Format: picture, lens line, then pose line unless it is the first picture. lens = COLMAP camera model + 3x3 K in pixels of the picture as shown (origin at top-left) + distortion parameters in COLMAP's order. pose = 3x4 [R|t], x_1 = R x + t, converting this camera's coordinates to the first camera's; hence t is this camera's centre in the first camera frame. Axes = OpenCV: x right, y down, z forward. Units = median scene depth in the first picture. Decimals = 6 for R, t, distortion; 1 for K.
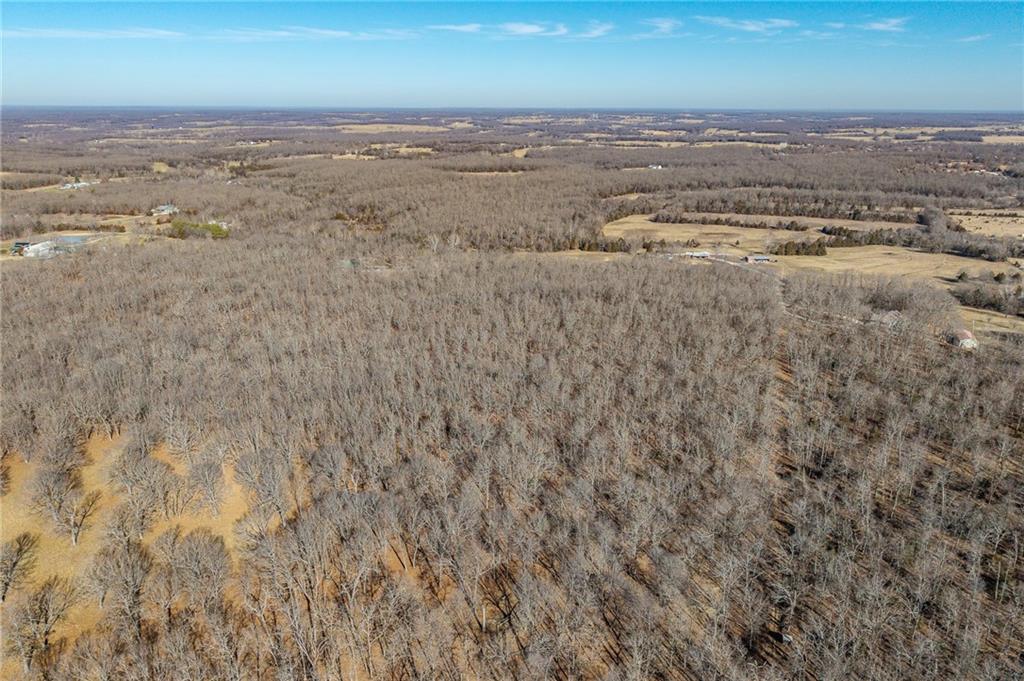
lens RADIAL K [[698.4, 0, 516.0], [0, 698.4, 341.5], [0, 0, 1]] dist [0.019499, -0.020709]
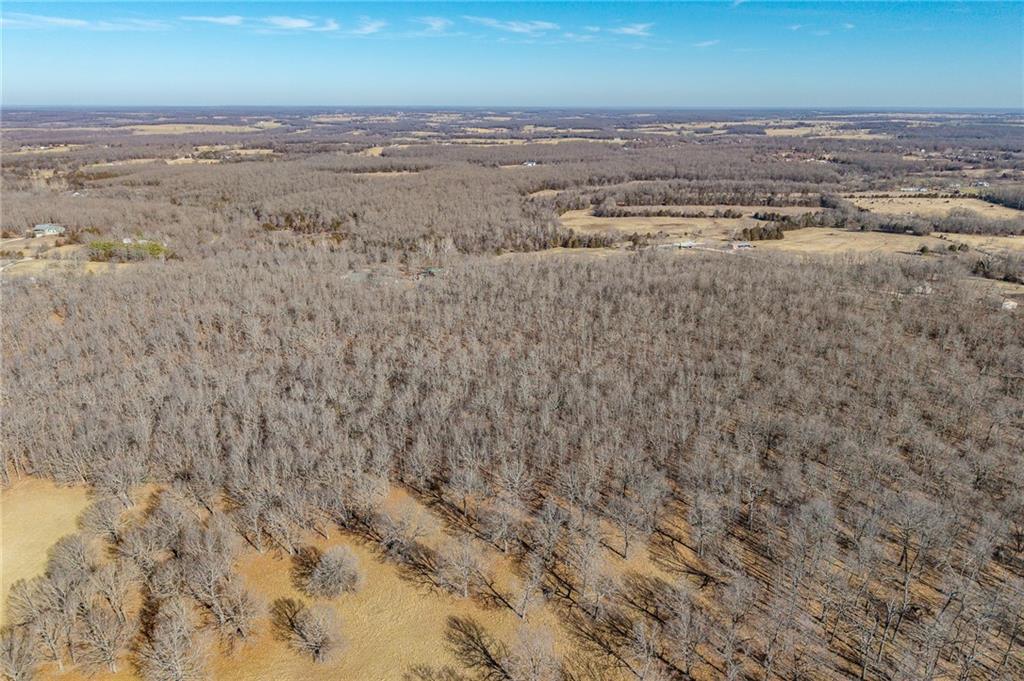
lens RADIAL K [[698.4, 0, 515.8], [0, 698.4, 342.8], [0, 0, 1]] dist [0.019499, -0.020709]
pose [[0.956620, -0.096371, 0.274938, -0.069719], [0.095136, 0.995304, 0.017853, -0.004986], [-0.275368, 0.009078, 0.961296, 0.014746]]
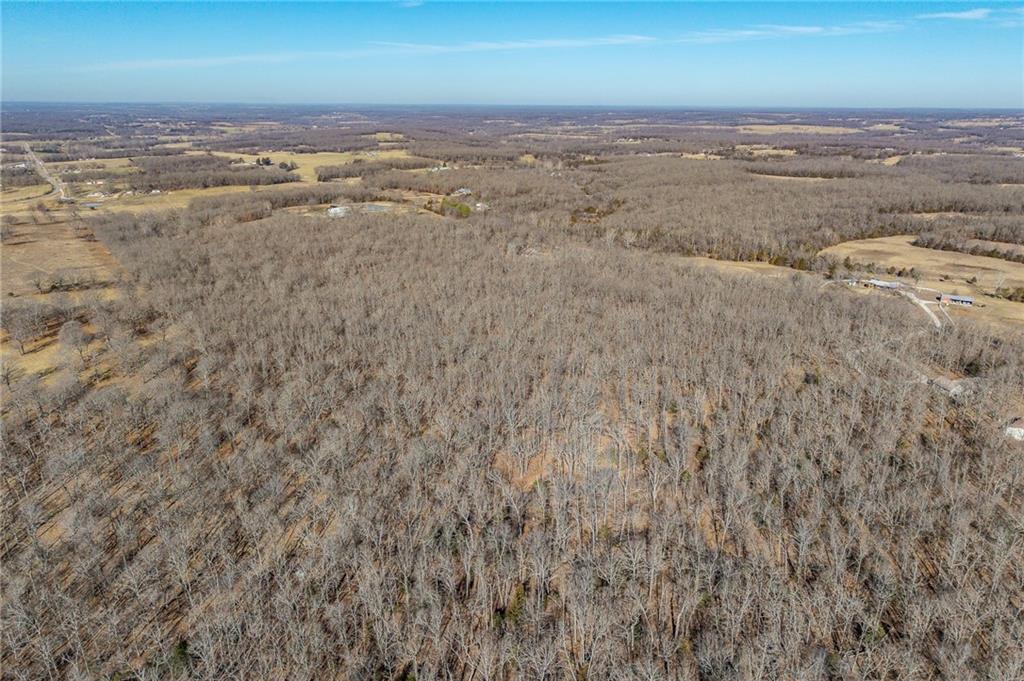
lens RADIAL K [[698.4, 0, 501.1], [0, 698.4, 338.6], [0, 0, 1]] dist [0.019499, -0.020709]
pose [[0.817616, 0.184826, -0.545292, 0.086819], [-0.186536, 0.981027, 0.052824, -0.004578], [0.544709, 0.058527, 0.836580, 0.012524]]
